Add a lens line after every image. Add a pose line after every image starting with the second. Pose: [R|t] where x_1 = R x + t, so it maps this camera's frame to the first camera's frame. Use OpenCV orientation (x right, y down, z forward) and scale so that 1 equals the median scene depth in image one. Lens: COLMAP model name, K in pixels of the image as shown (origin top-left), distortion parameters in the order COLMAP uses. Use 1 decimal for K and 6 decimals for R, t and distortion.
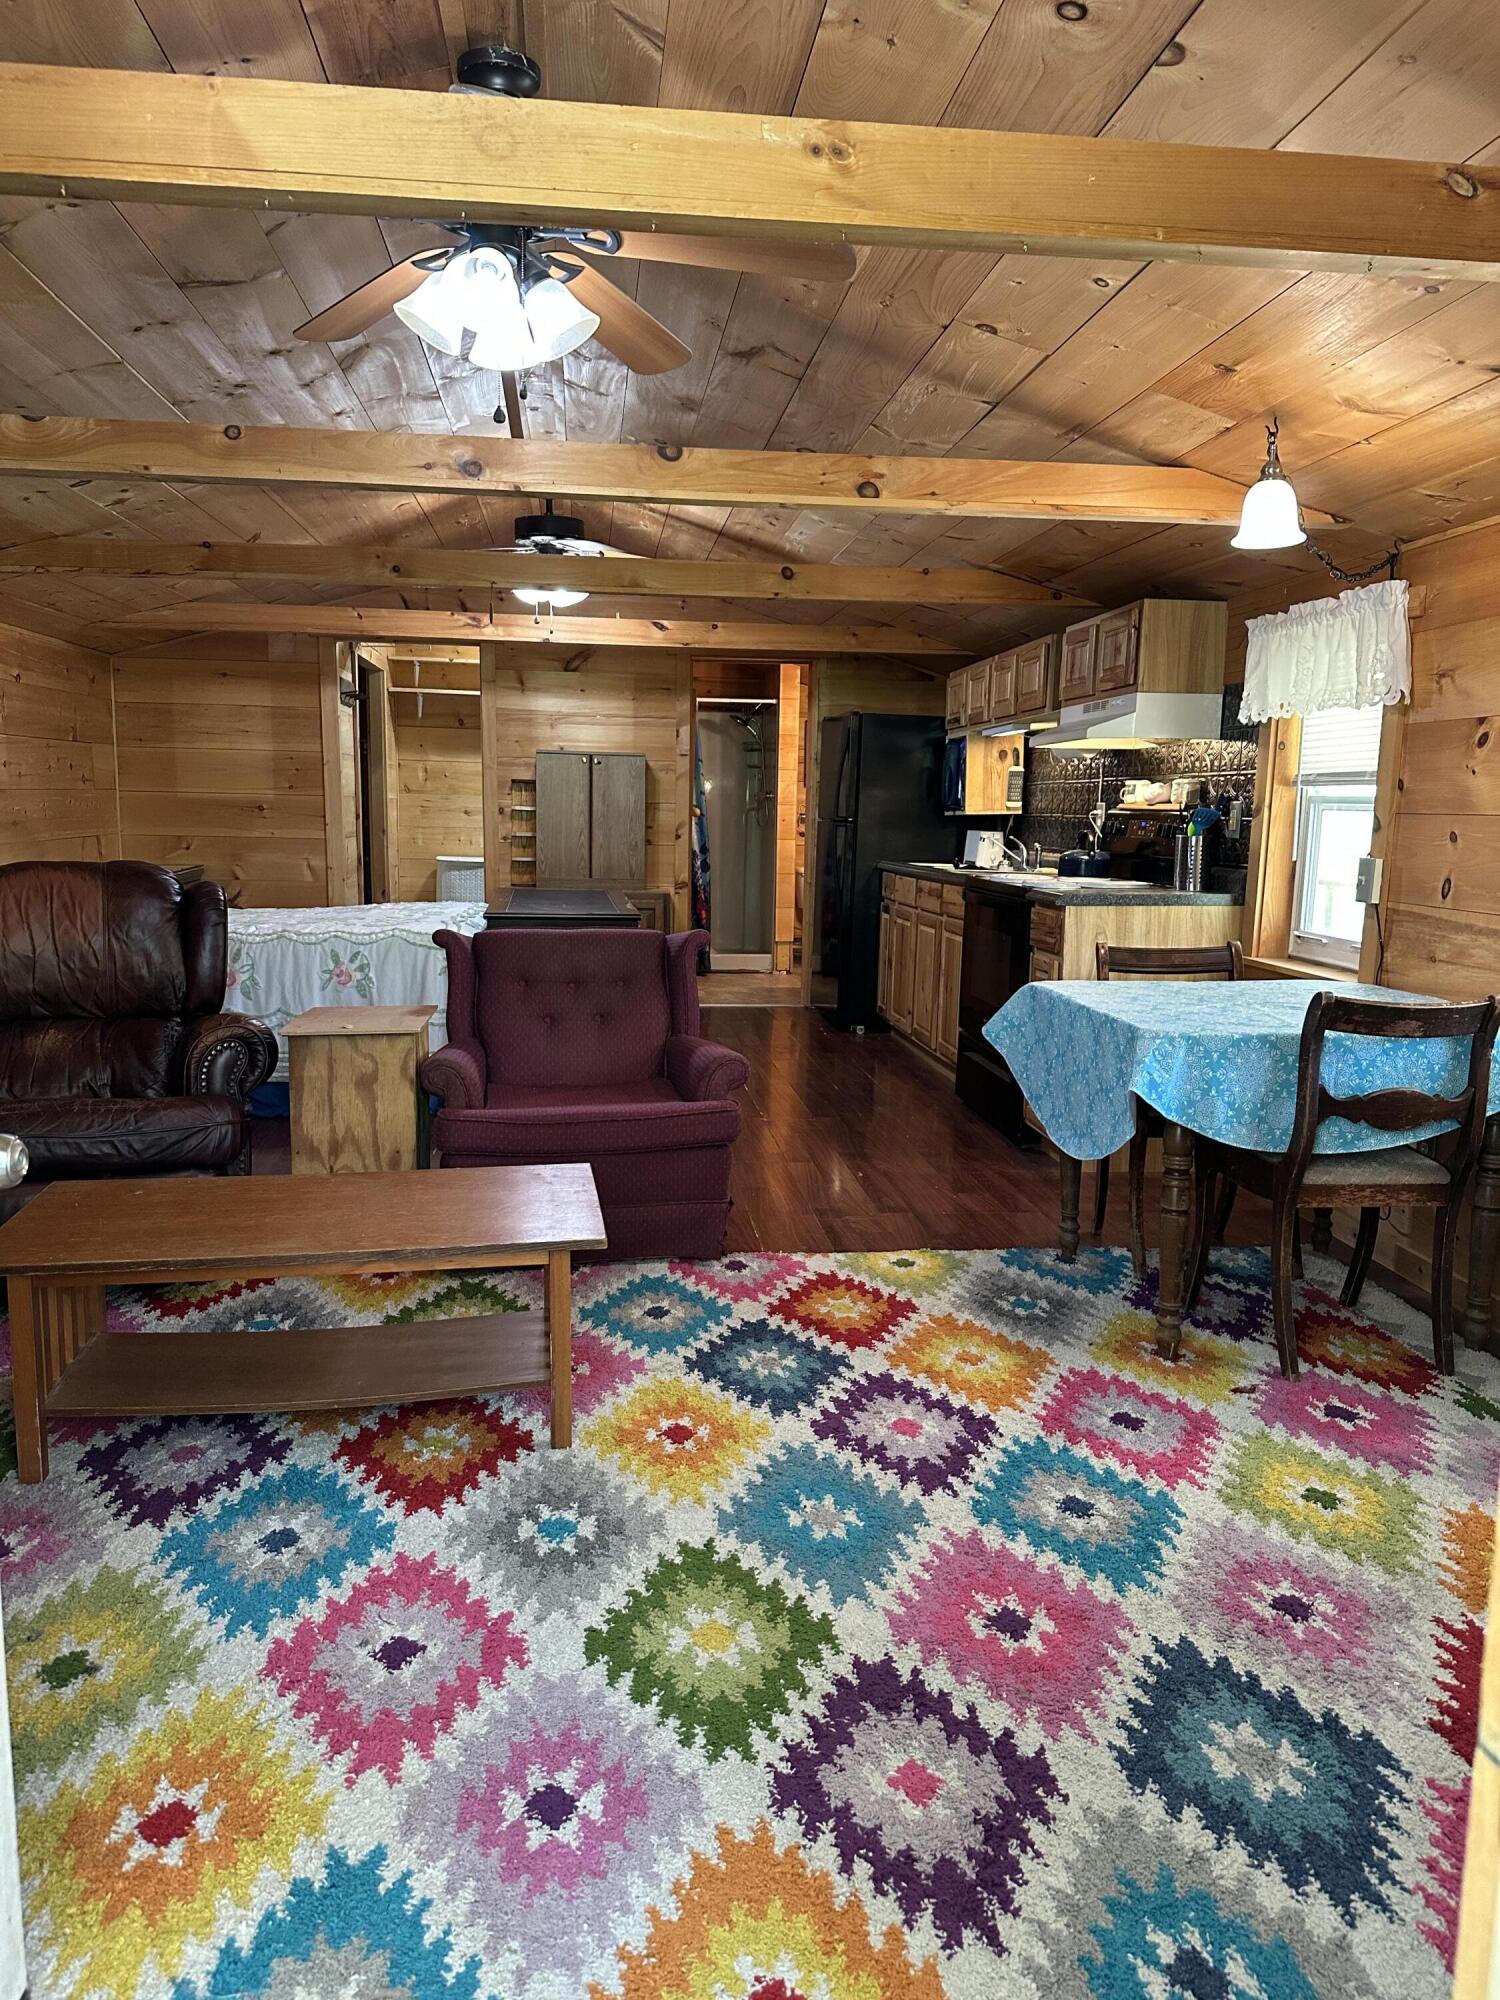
lens RADIAL K [[1323.0, 0, 747.5], [0, 1323.0, 1000.4], [0, 0, 1]] dist [0.007342, -0.004932]
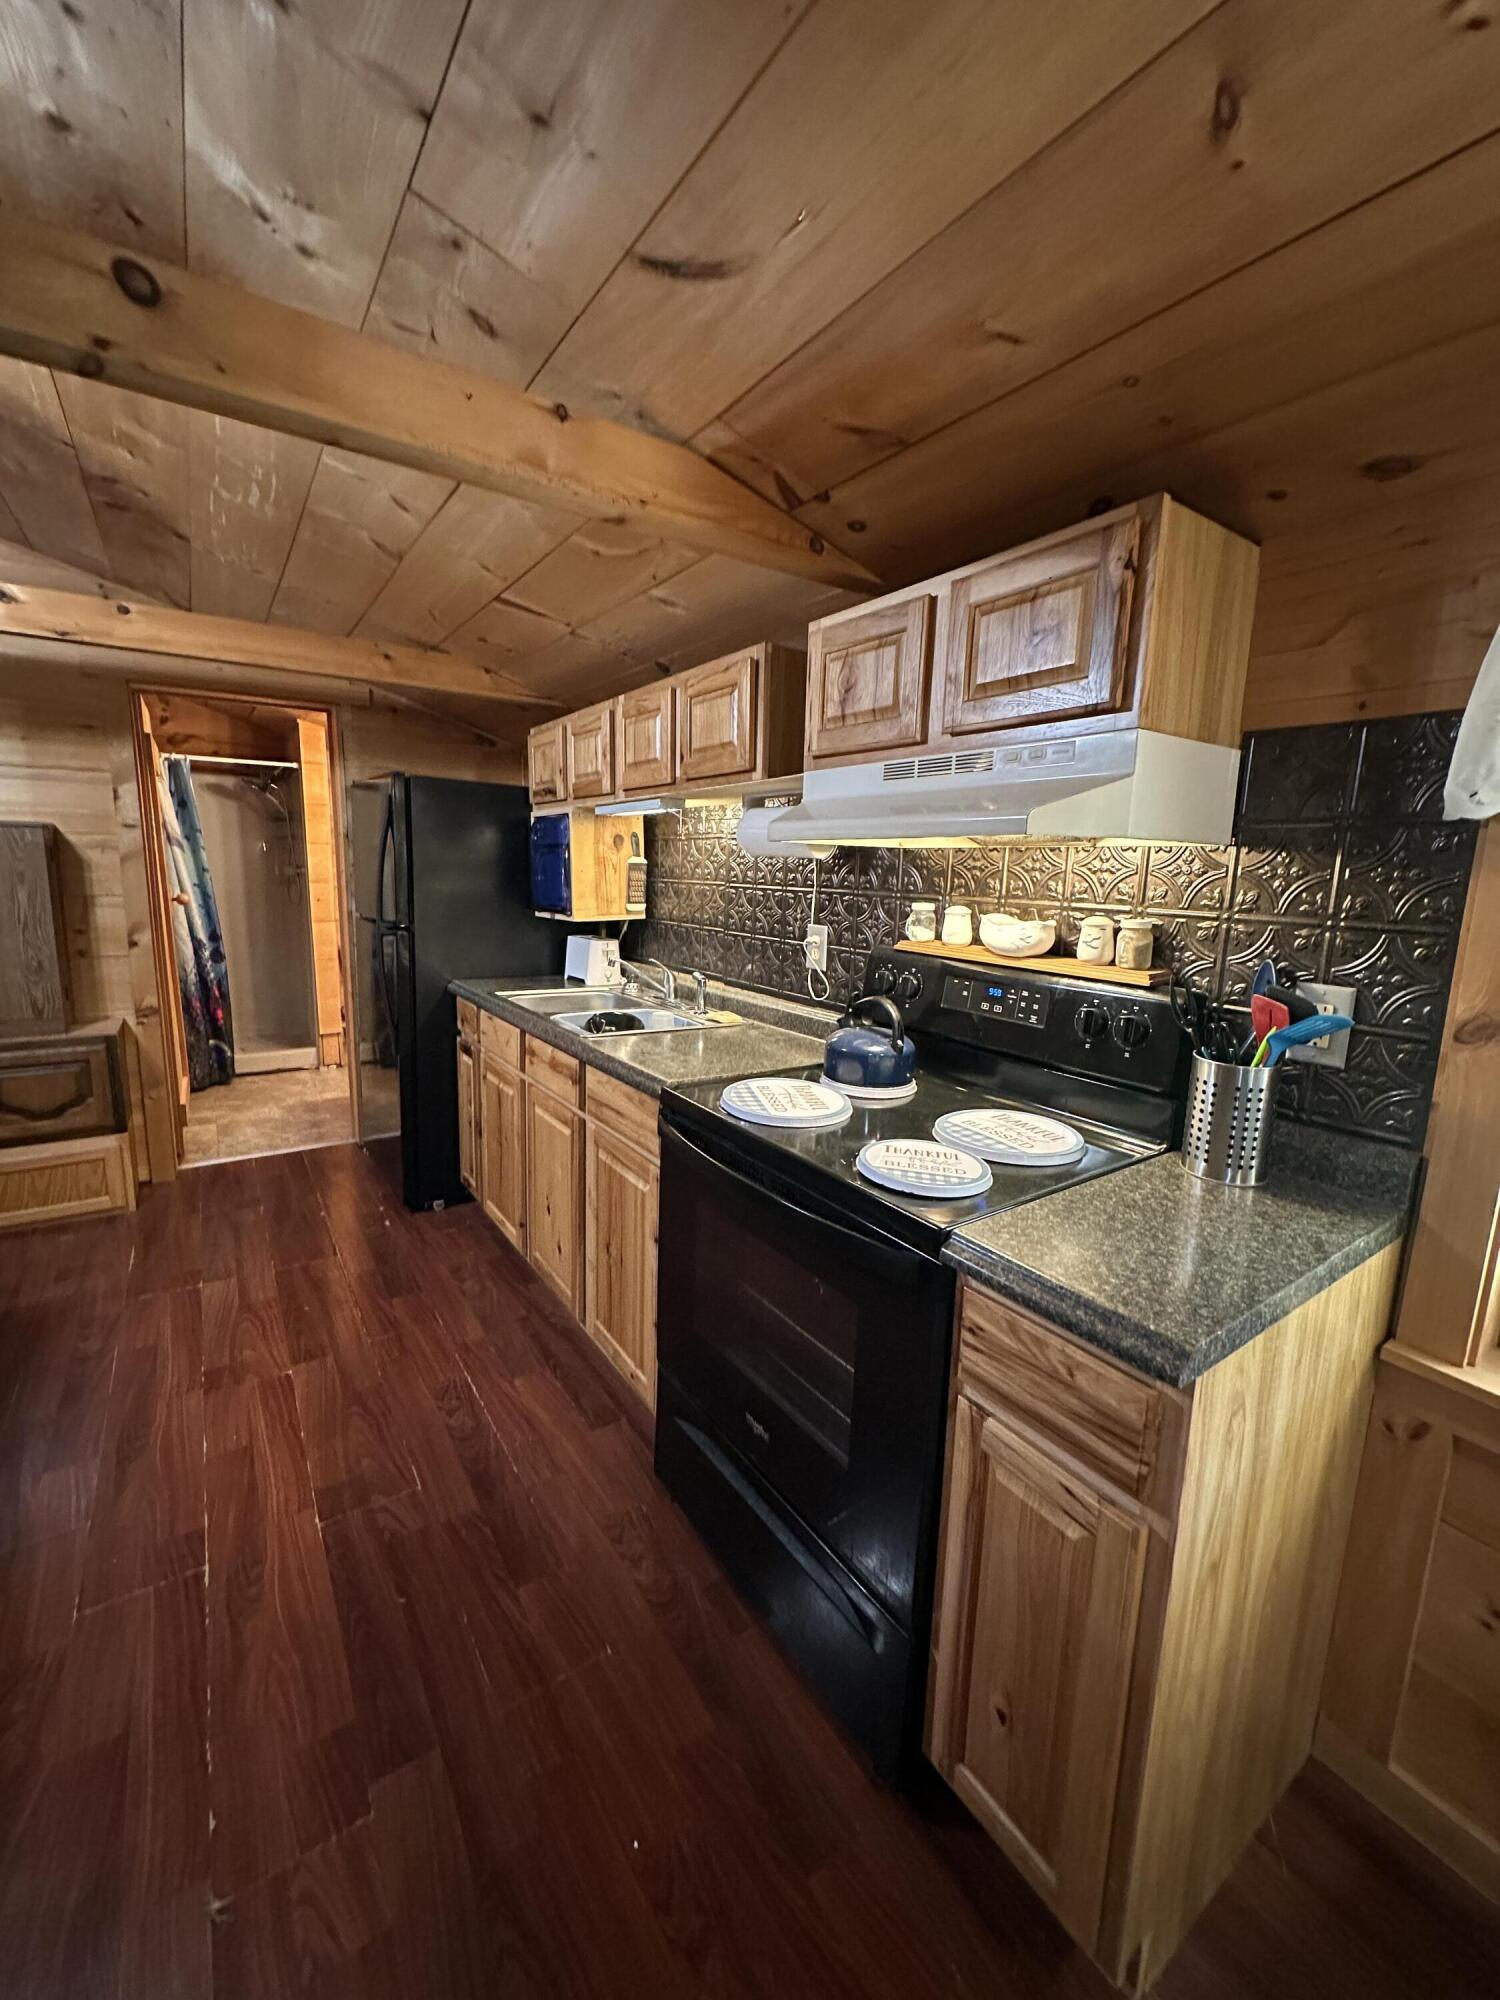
lens RADIAL K [[797.8, 0, 753.1], [0, 797.8, 1003.6], [0, 0, 1]] dist [0.002203, 0.000172]
pose [[0.880049, -0.076723, 0.468644, 0.050218], [0.059903, 0.996915, 0.050718, -0.134850], [-0.471090, -0.016561, 0.881930, 0.678816]]
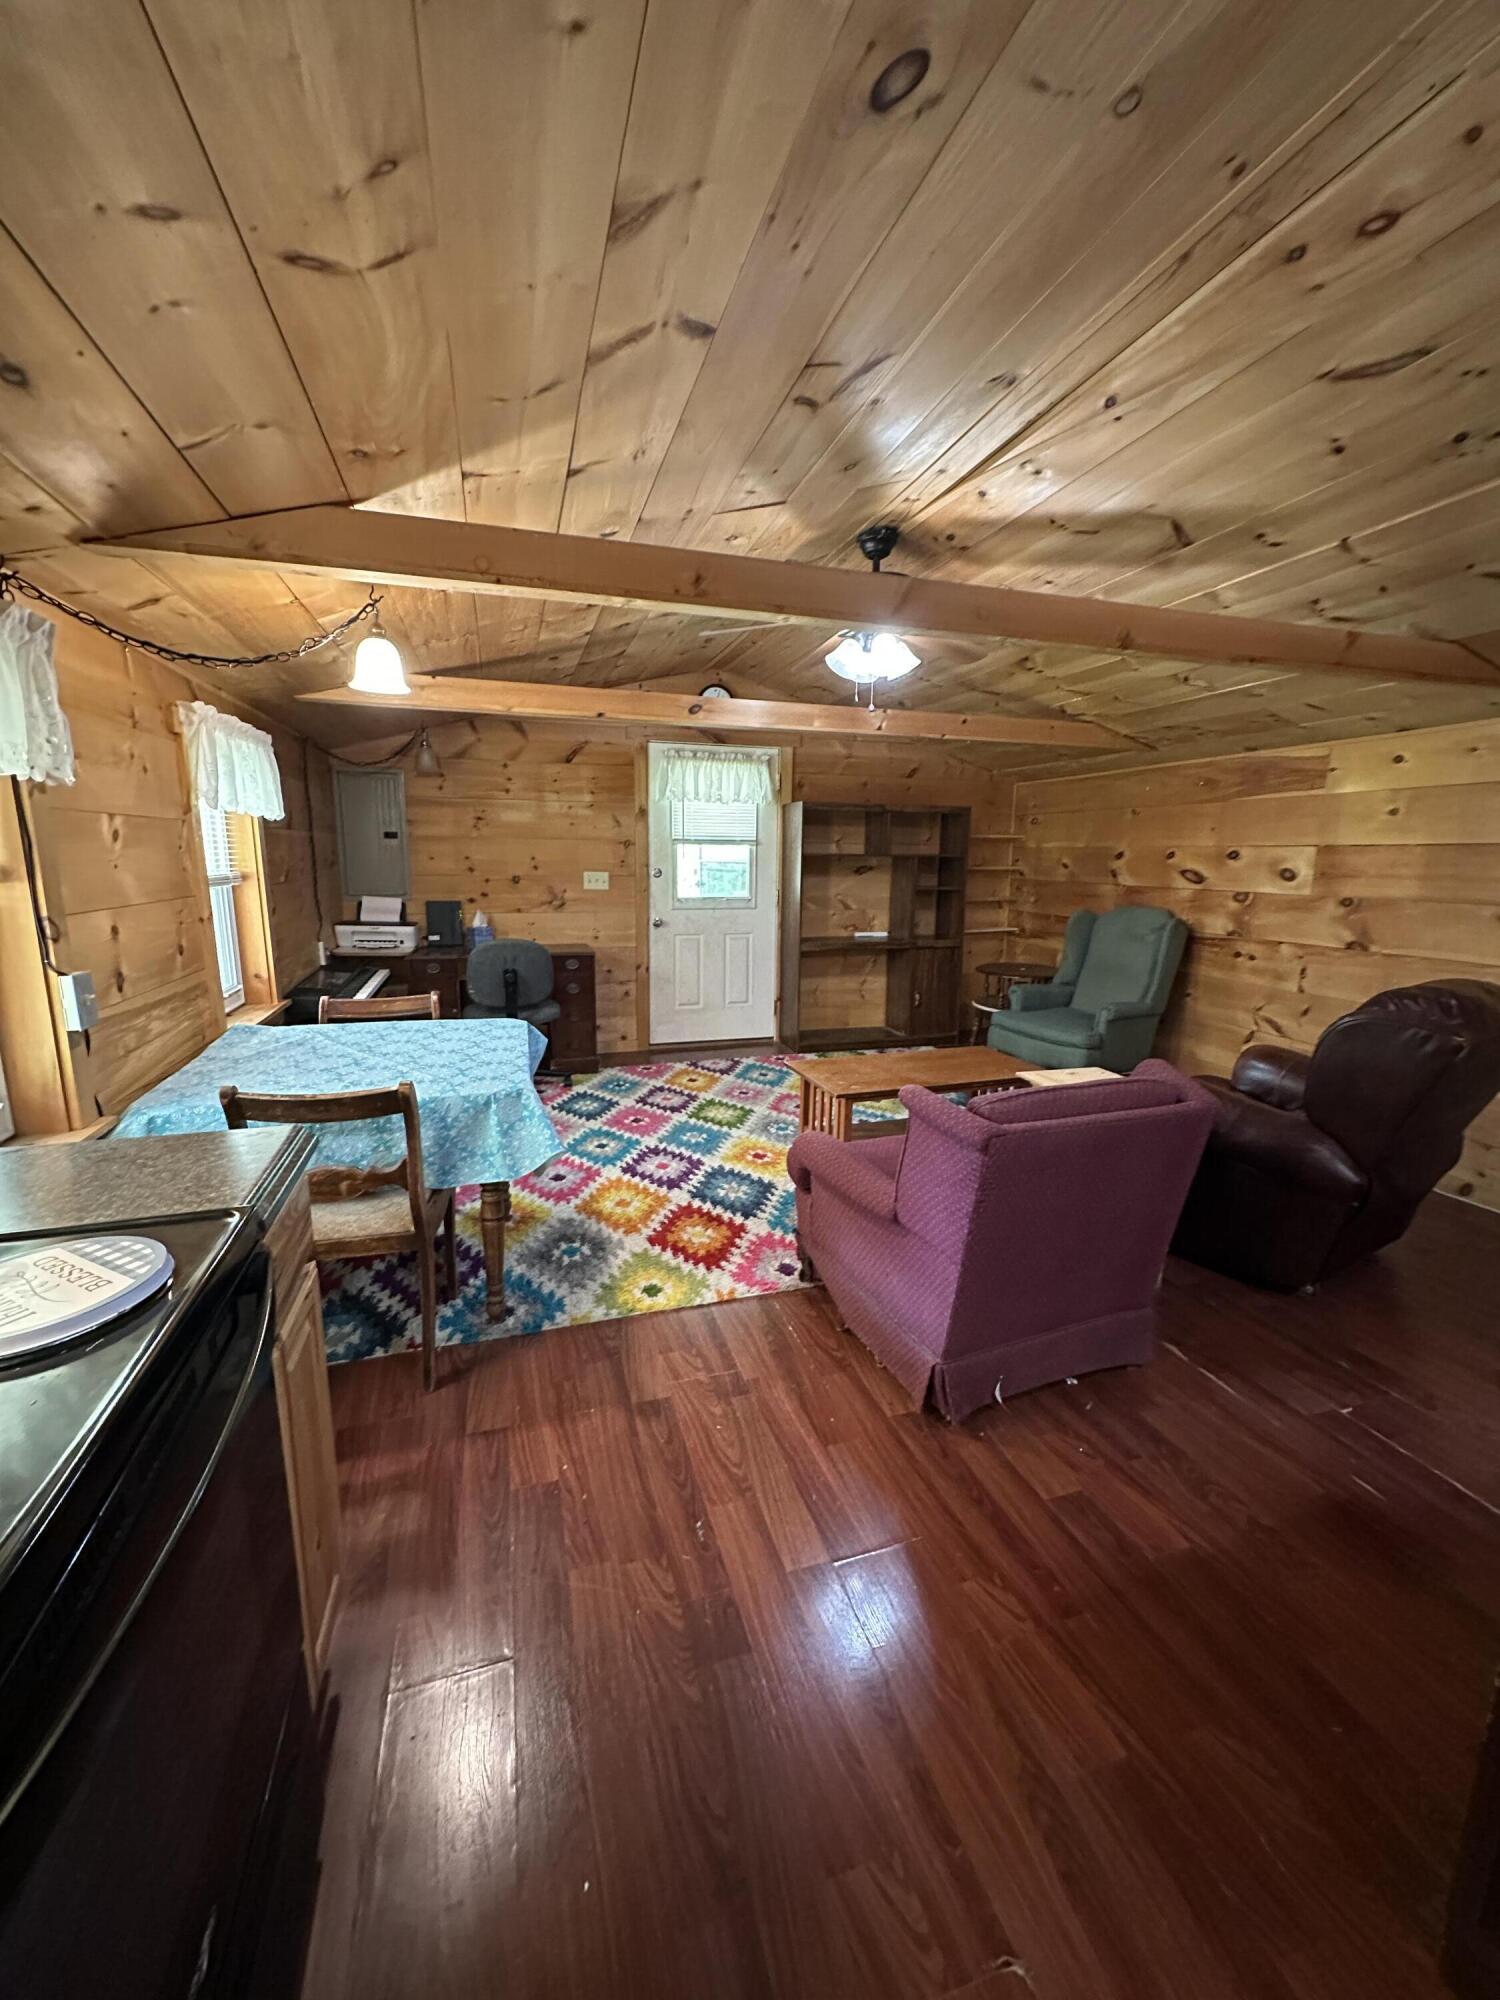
lens RADIAL K [[797.8, 0, 751.7], [0, 797.8, 1005.2], [0, 0, 1]] dist [0.002203, 0.000172]
pose [[-0.981817, 0.009654, -0.189584, 0.201816], [-0.053707, 0.943775, 0.326197, -0.346870], [0.182073, 0.330448, -0.926096, 1.967241]]
